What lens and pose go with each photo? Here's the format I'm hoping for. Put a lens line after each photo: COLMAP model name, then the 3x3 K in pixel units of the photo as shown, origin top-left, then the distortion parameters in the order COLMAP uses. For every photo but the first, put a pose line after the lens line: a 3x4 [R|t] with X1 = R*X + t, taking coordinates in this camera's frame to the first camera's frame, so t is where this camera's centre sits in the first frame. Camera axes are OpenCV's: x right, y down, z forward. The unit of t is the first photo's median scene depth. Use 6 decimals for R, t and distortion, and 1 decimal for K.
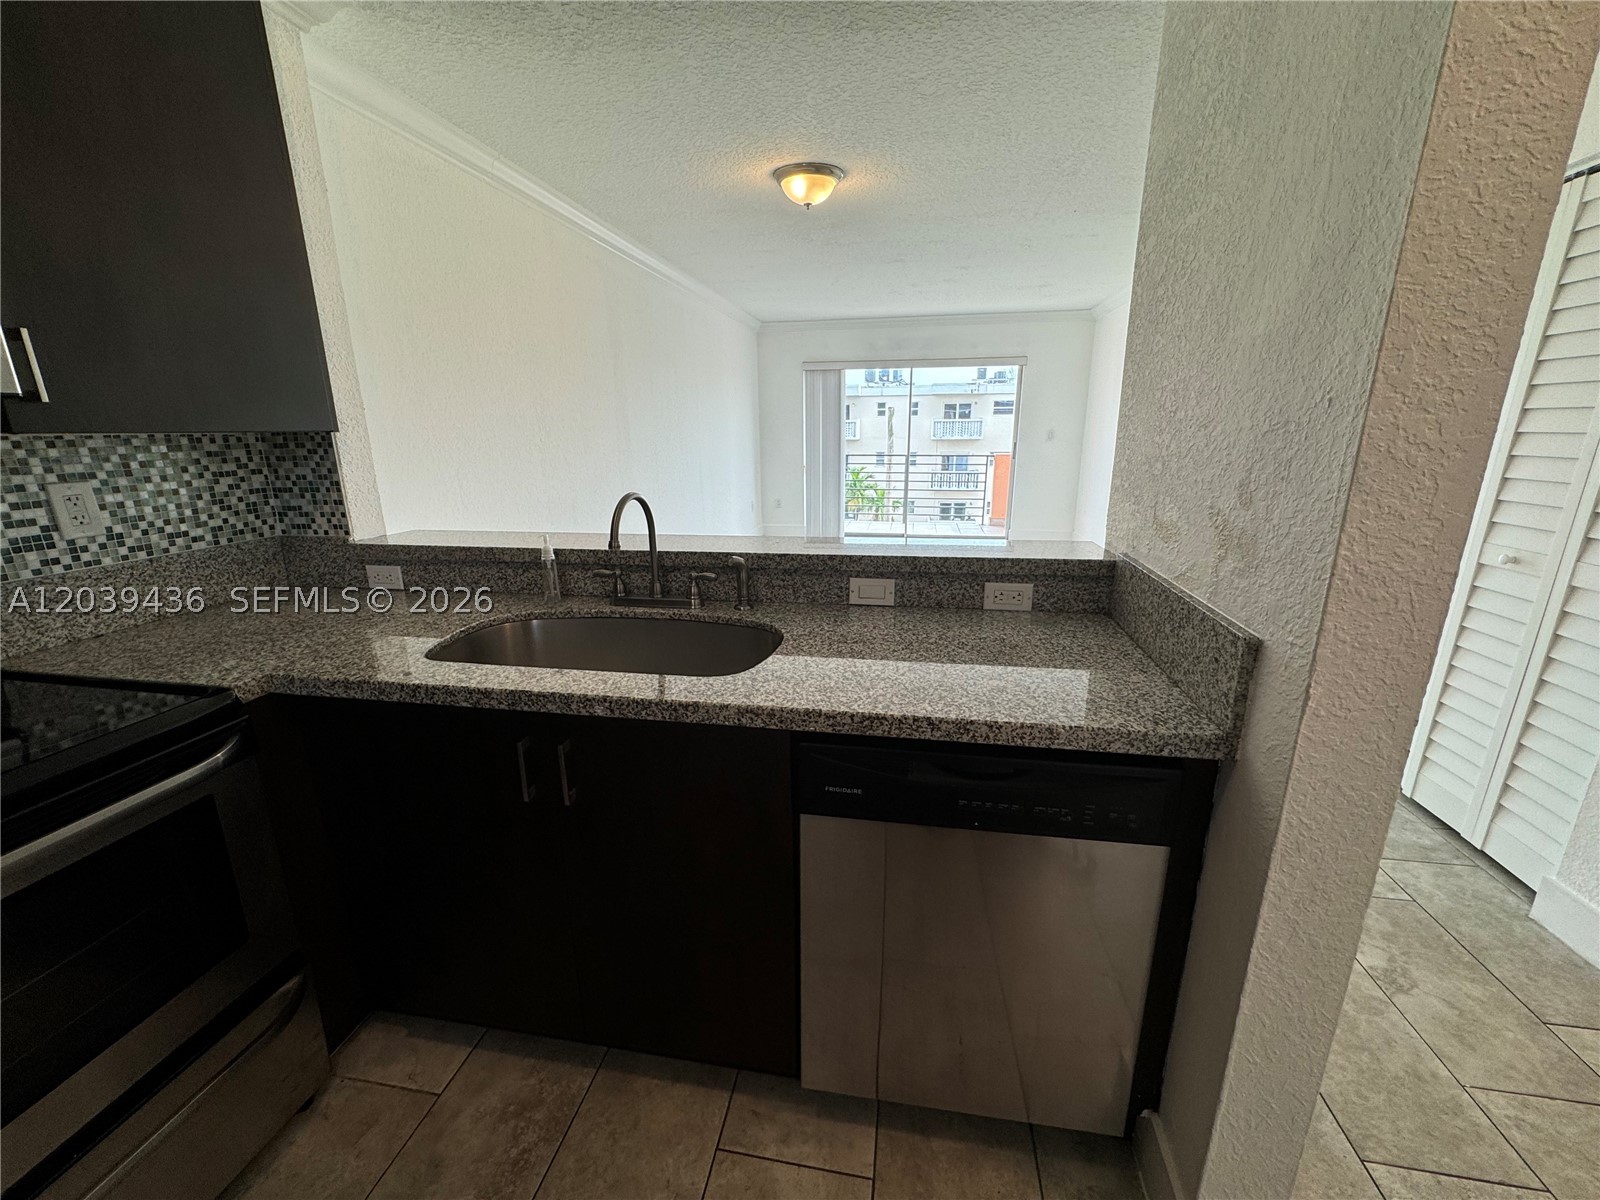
lens RADIAL K [[641.4, 0, 800.8], [0, 641.4, 598.3], [0, 0, 1]] dist [-0.001335, 0.001145]
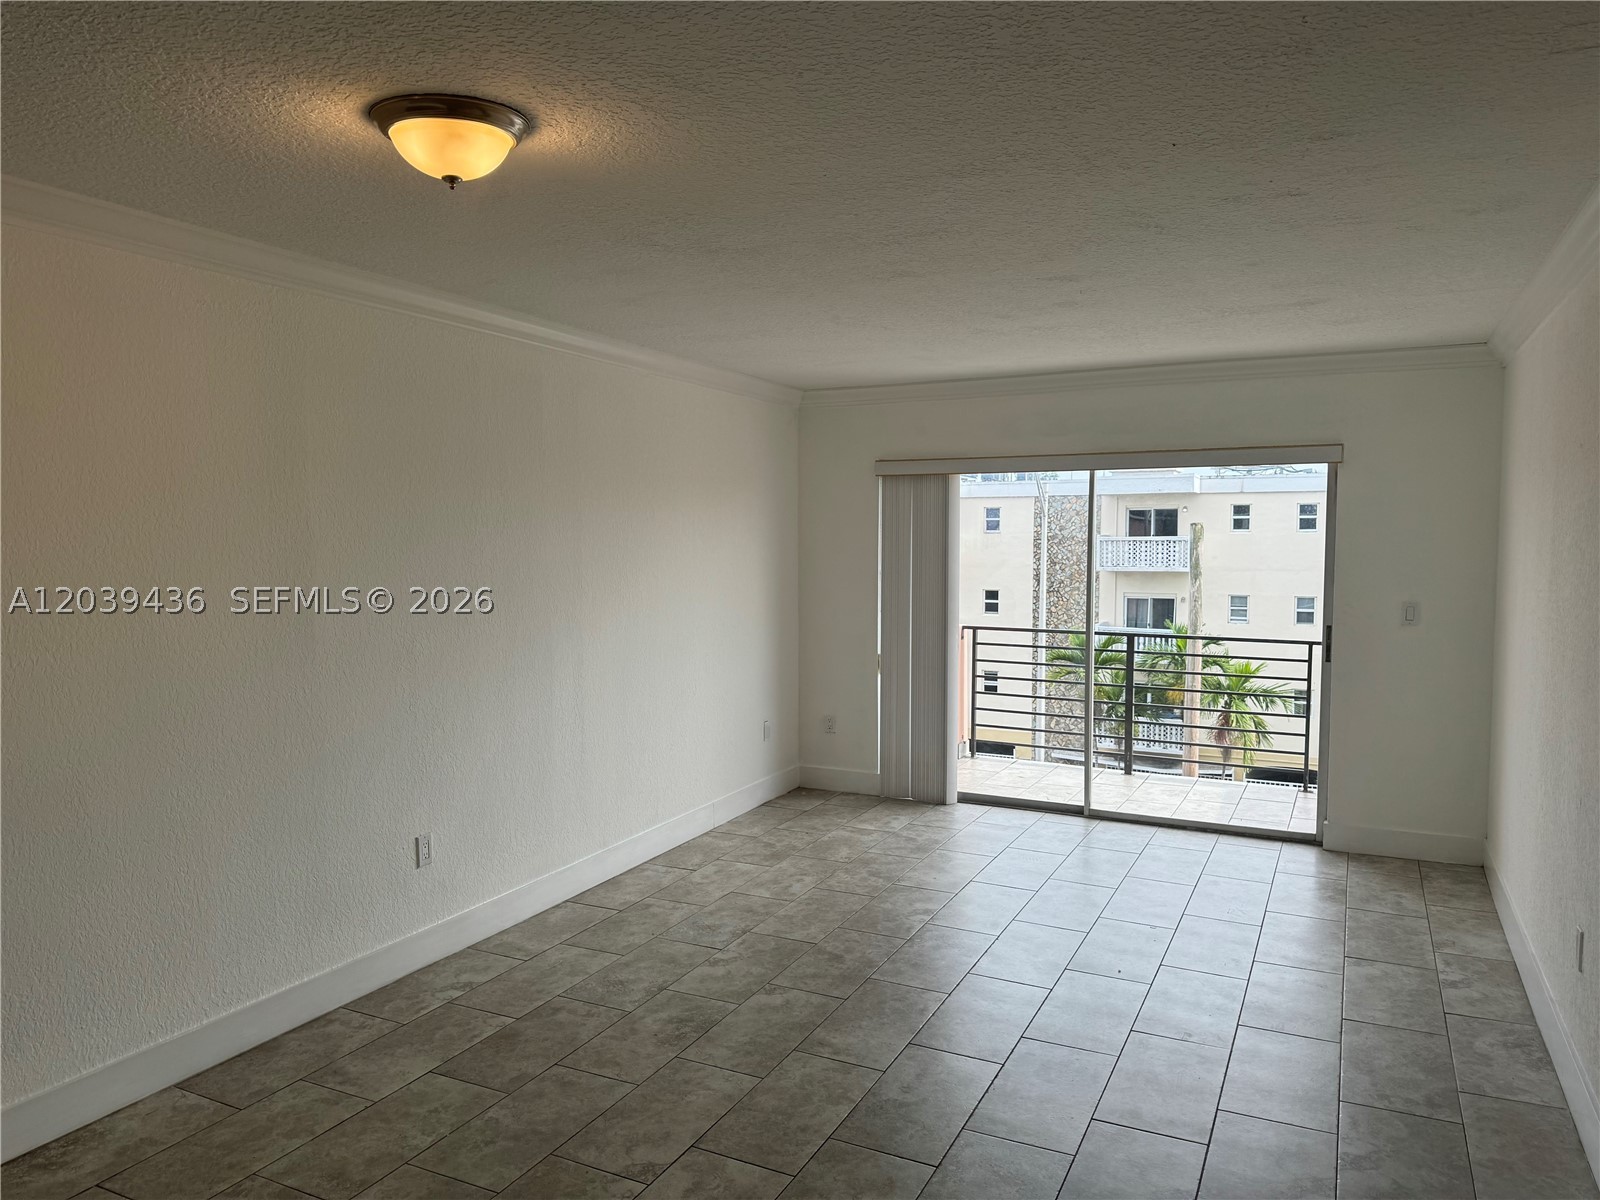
lens RADIAL K [[1124.3, 0, 798.2], [0, 1124.3, 611.5], [0, 0, 1]] dist [0.067457, -0.075305]
pose [[0.961352, 0.027204, -0.273973, 0.902774], [-0.080824, 0.979147, -0.186384, -0.347657], [0.263190, 0.201325, 0.943504, 0.693012]]
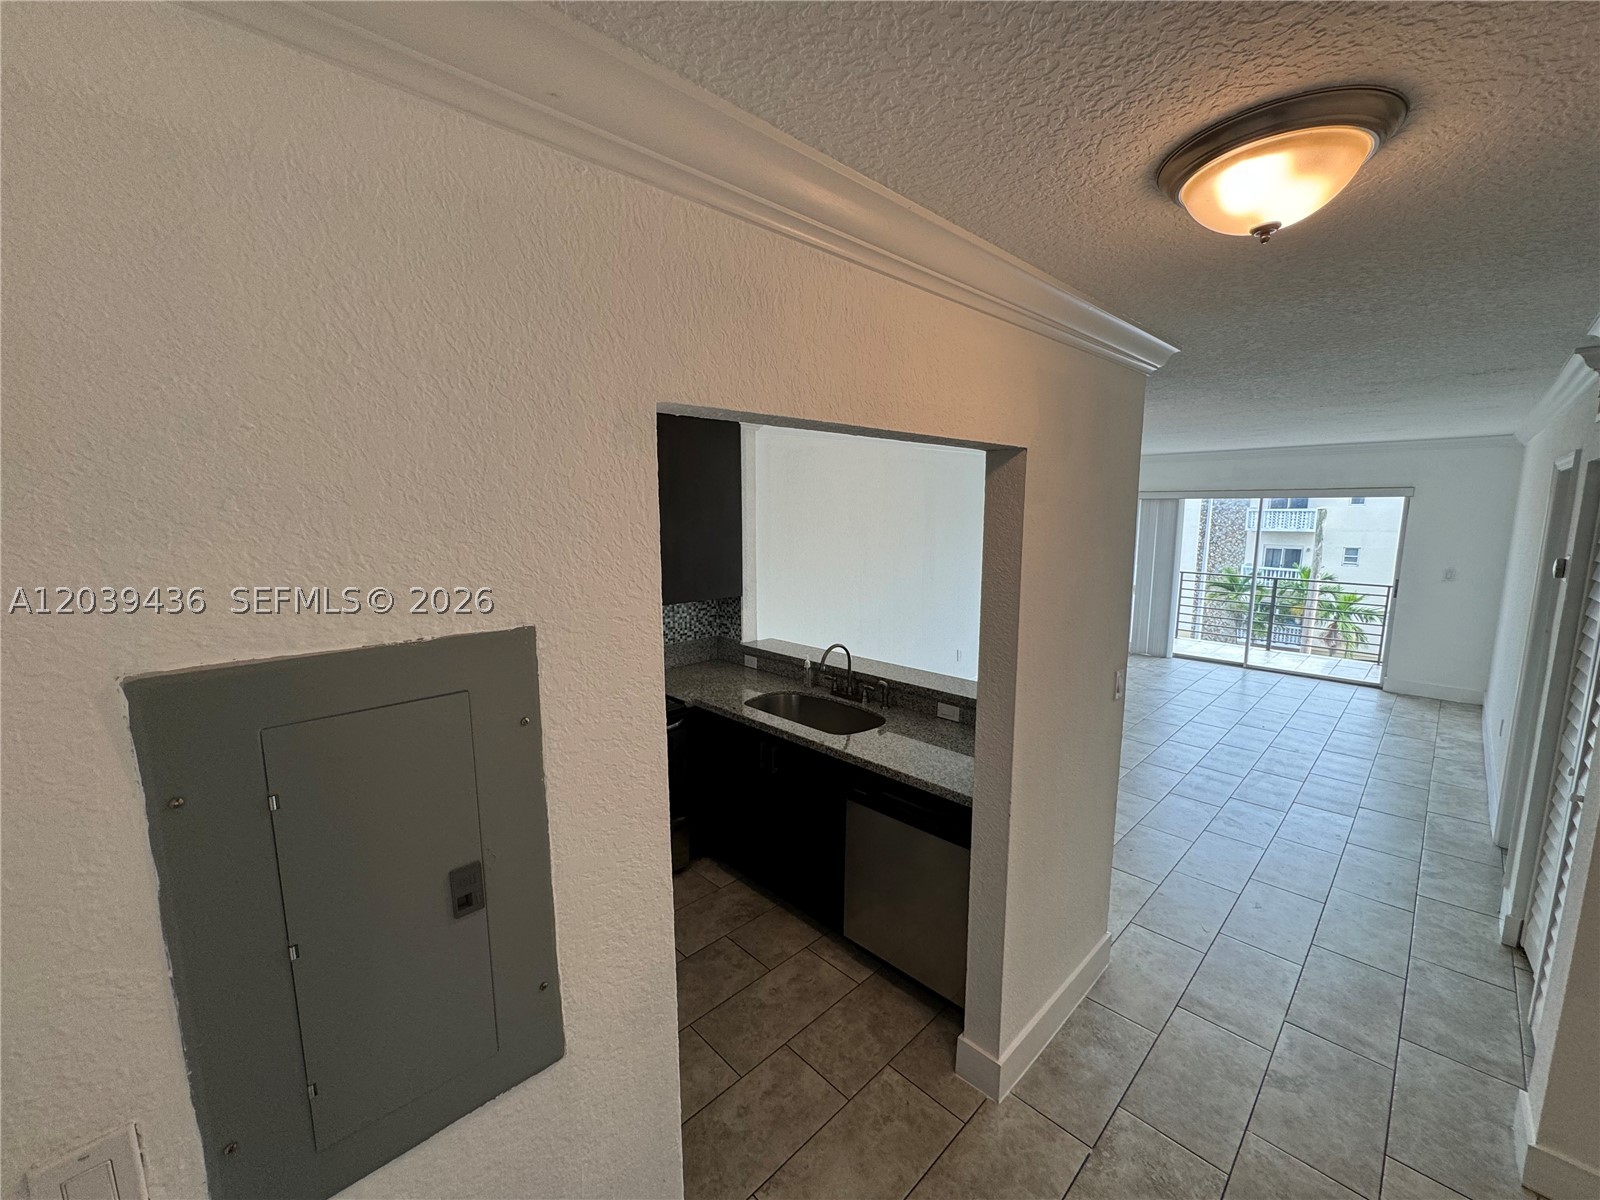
lens RADIAL K [[641.4, 0, 799.7], [0, 641.4, 599.2], [0, 0, 1]] dist [-0.001335, 0.001145]
pose [[0.813822, 0.090788, -0.573979, 0.804907], [-0.156202, 0.985545, -0.065586, -0.144657], [0.559728, 0.143032, 0.816239, -0.791536]]
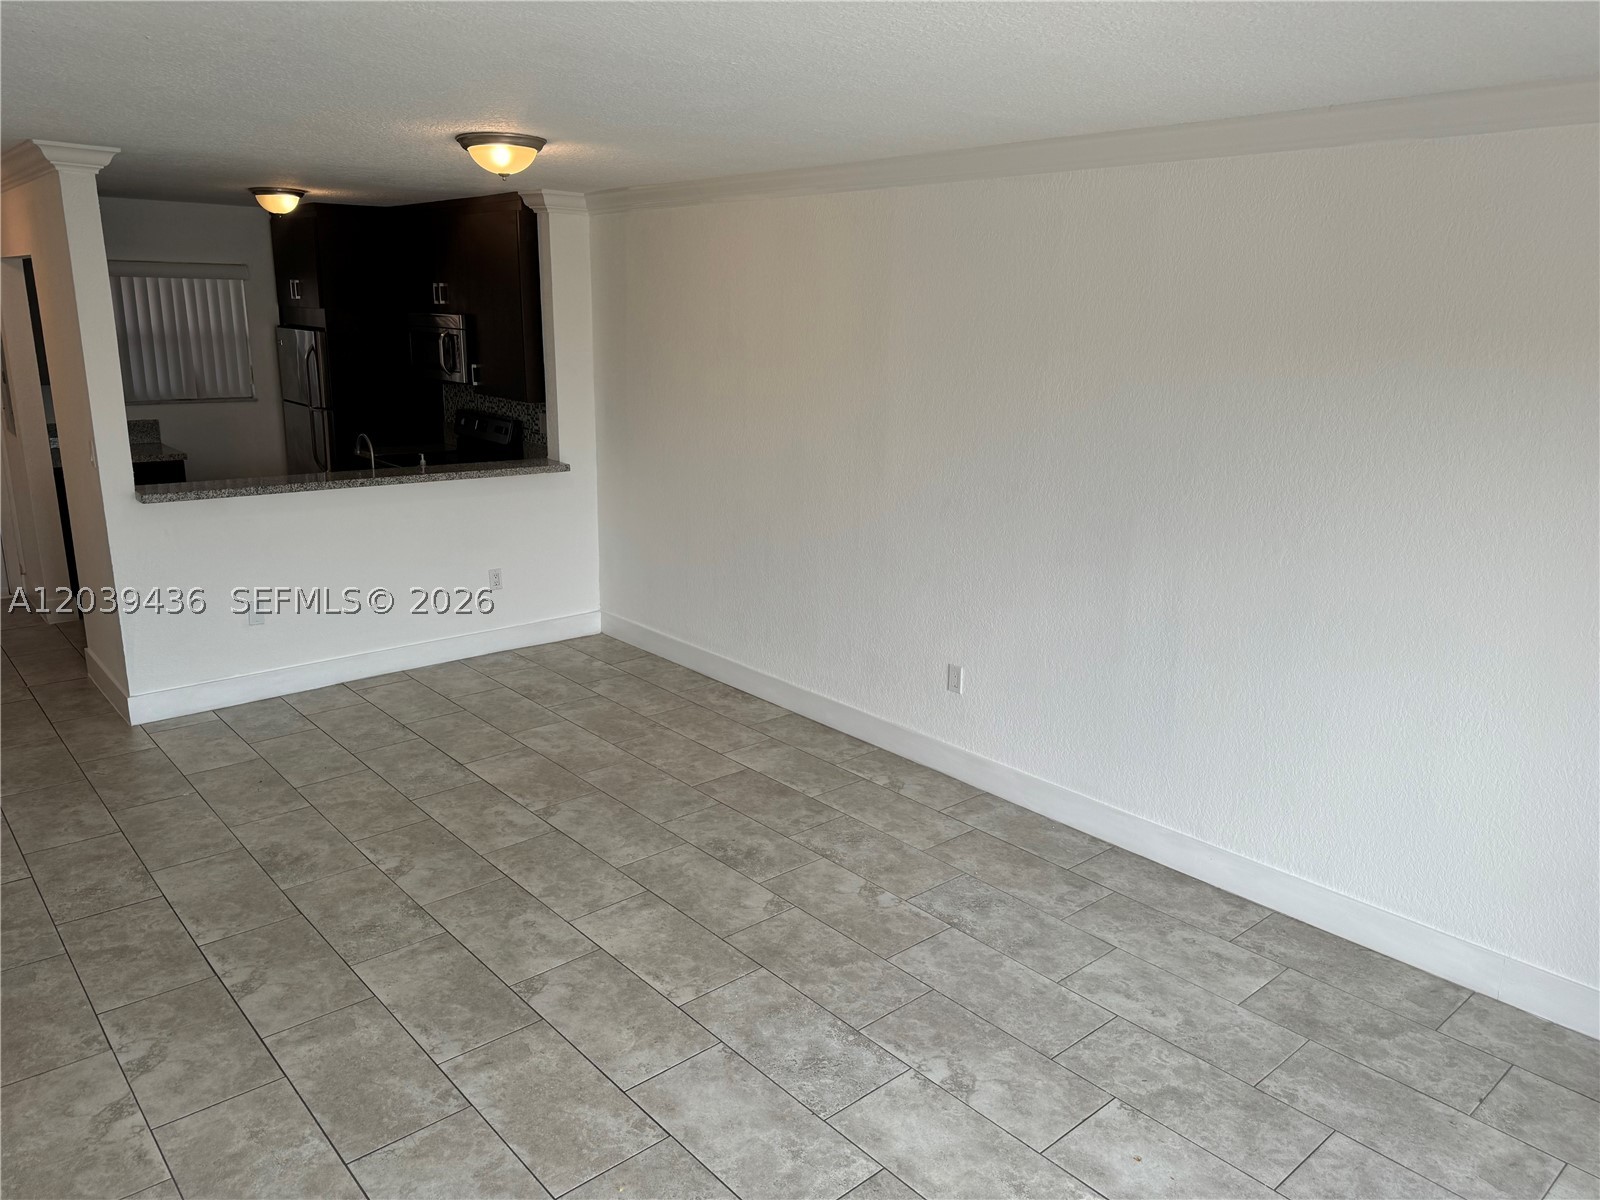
lens RADIAL K [[1124.3, 0, 807.2], [0, 1124.3, 604.9], [0, 0, 1]] dist [0.067457, -0.075305]
pose [[-0.618513, 0.189763, -0.762517, 1.817190], [-0.229057, 0.884715, 0.405972, -1.512335], [0.751648, 0.425758, -0.503741, 4.197308]]
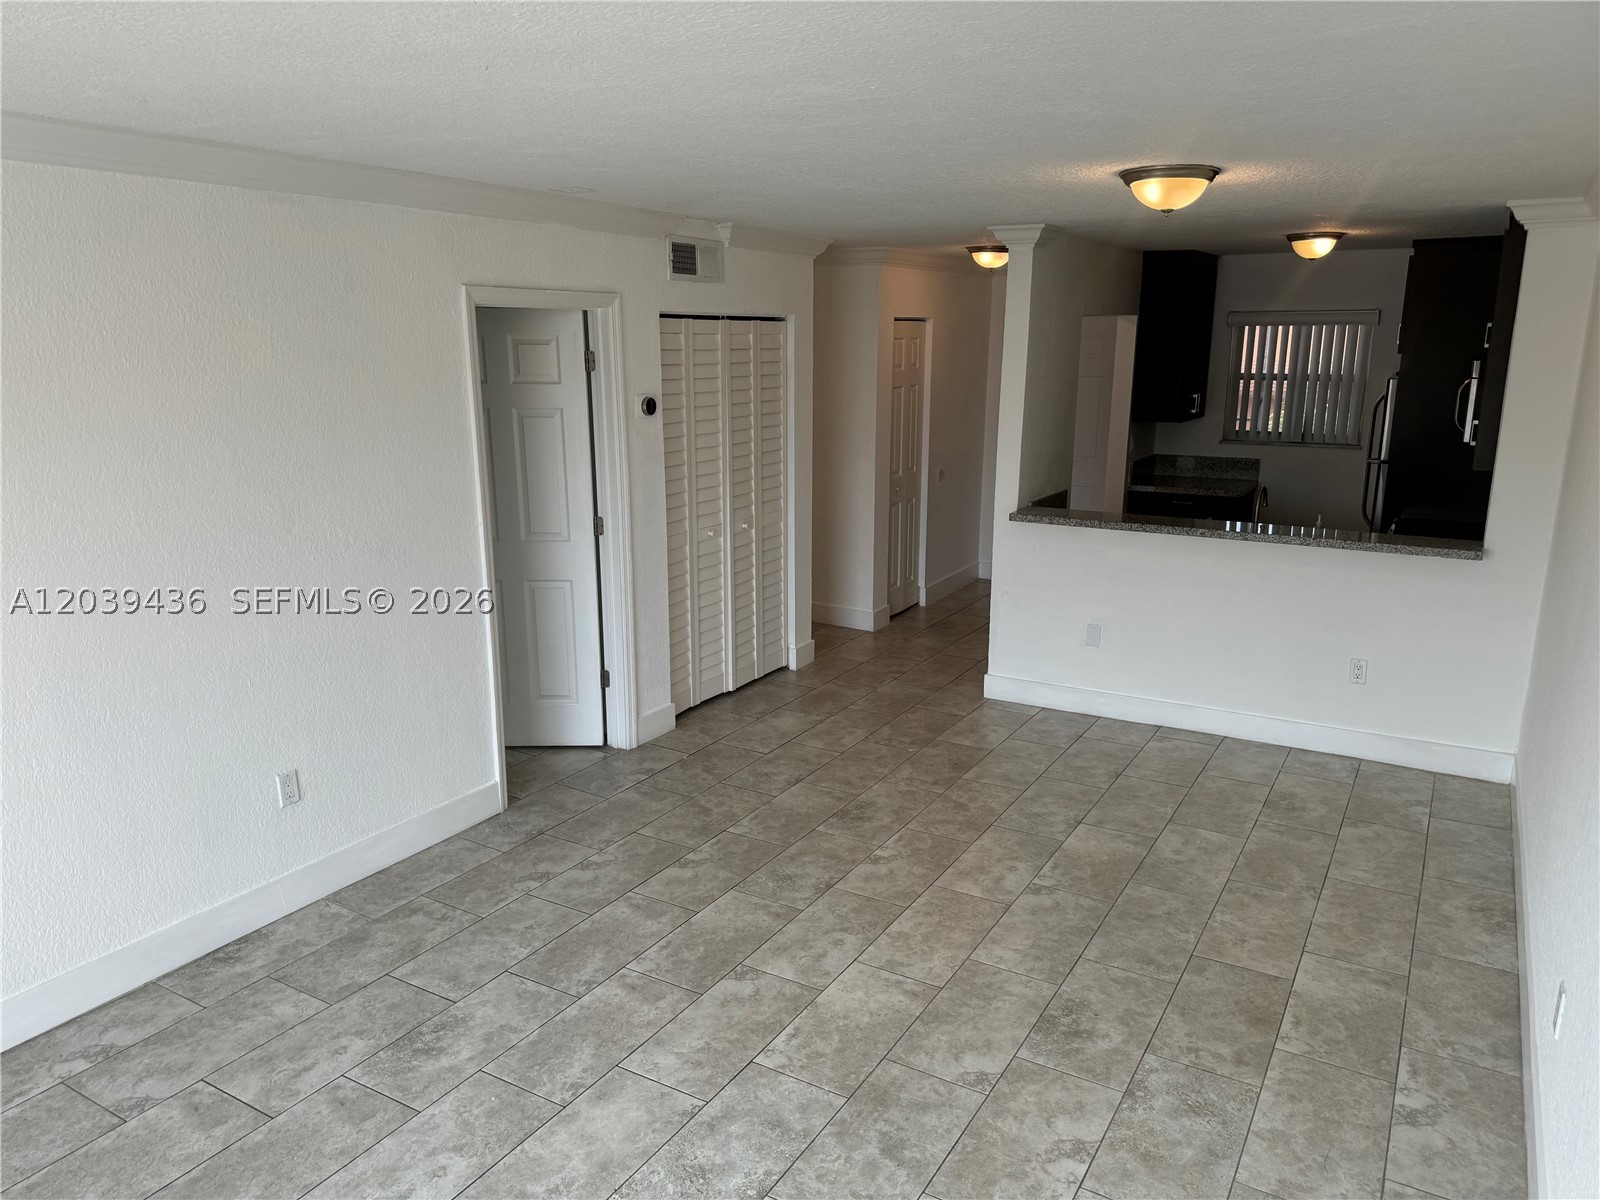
lens RADIAL K [[1124.3, 0, 801.9], [0, 1124.3, 604.1], [0, 0, 1]] dist [0.067457, -0.075305]
pose [[-0.938334, -0.077920, 0.336835, -0.127040], [0.095486, 0.877968, 0.469100, -1.636156], [-0.332282, 0.472336, -0.816387, 4.528802]]
